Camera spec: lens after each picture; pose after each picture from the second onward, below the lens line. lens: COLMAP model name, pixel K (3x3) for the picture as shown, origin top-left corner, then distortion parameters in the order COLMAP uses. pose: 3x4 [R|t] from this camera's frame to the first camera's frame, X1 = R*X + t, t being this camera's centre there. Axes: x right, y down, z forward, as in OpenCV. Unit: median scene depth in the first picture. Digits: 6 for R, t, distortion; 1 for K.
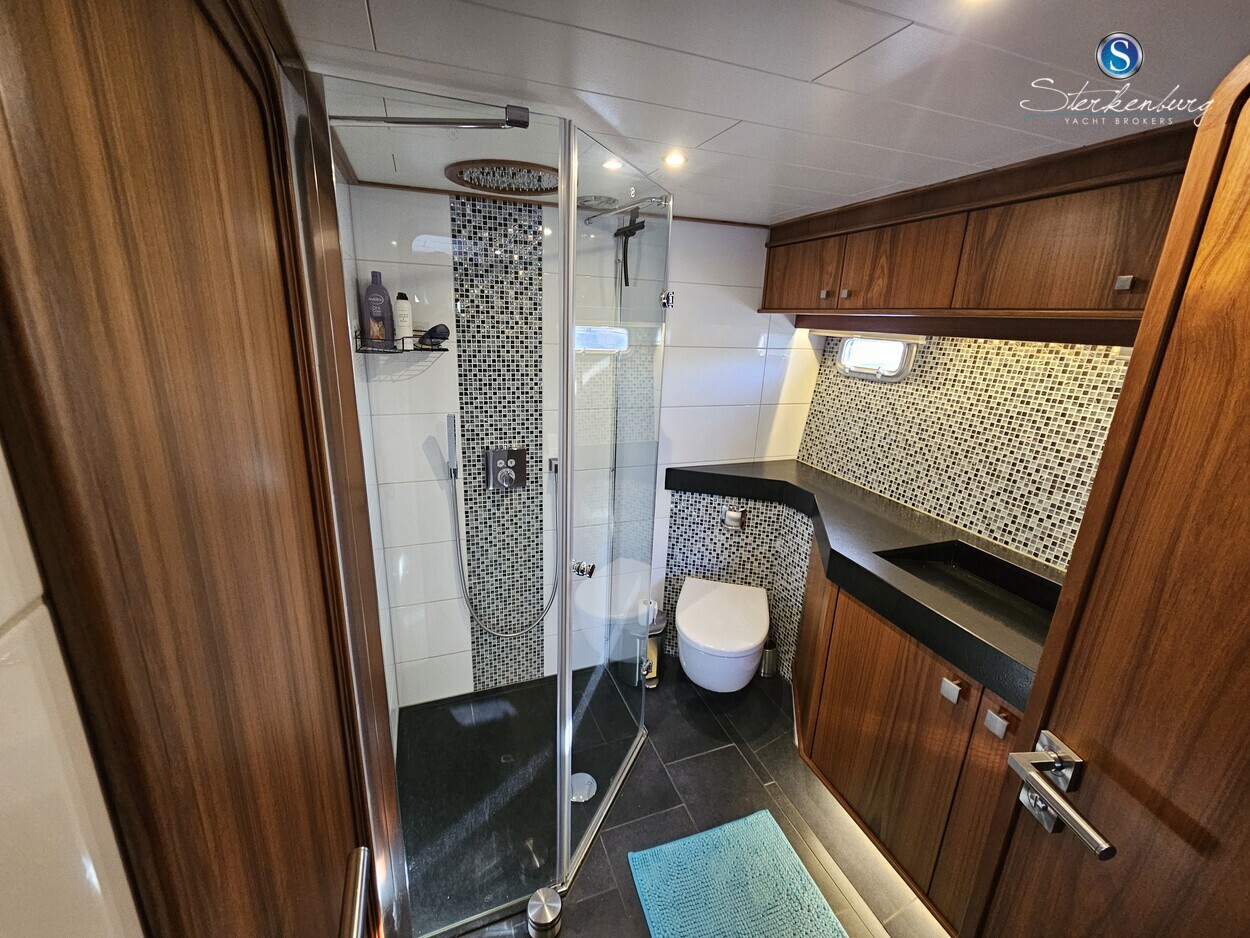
lens RADIAL K [[519.0, 0, 628.3], [0, 519.0, 459.2], [0, 0, 1]] dist [-0.002333, 0.000364]
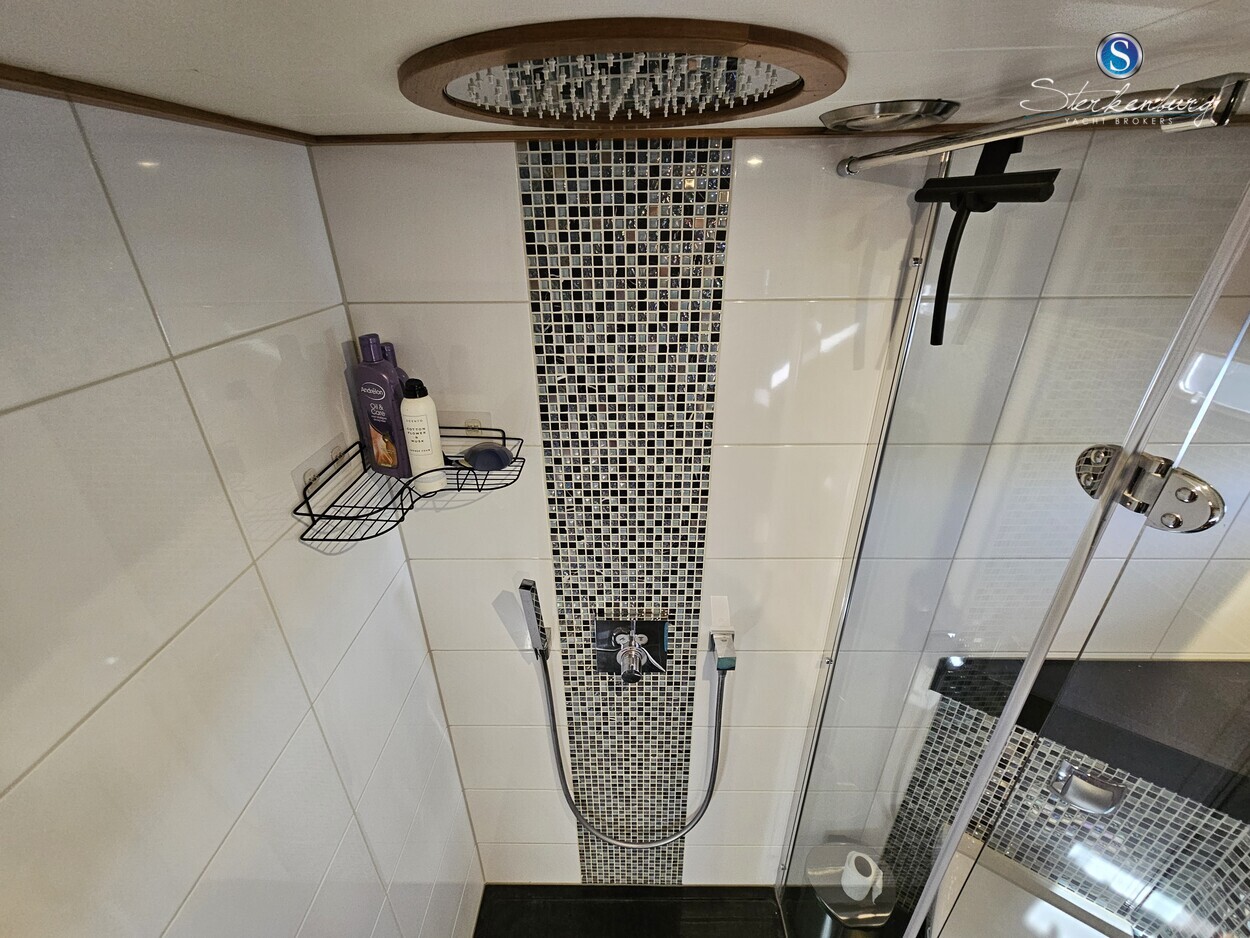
lens RADIAL K [[519.0, 0, 628.3], [0, 519.0, 459.2], [0, 0, 1]] dist [-0.002333, 0.000364]
pose [[0.930707, 0.116522, -0.346709, -0.070463], [-0.054609, 0.981542, 0.183284, -0.298609], [0.361666, -0.151650, 0.919891, 0.535508]]
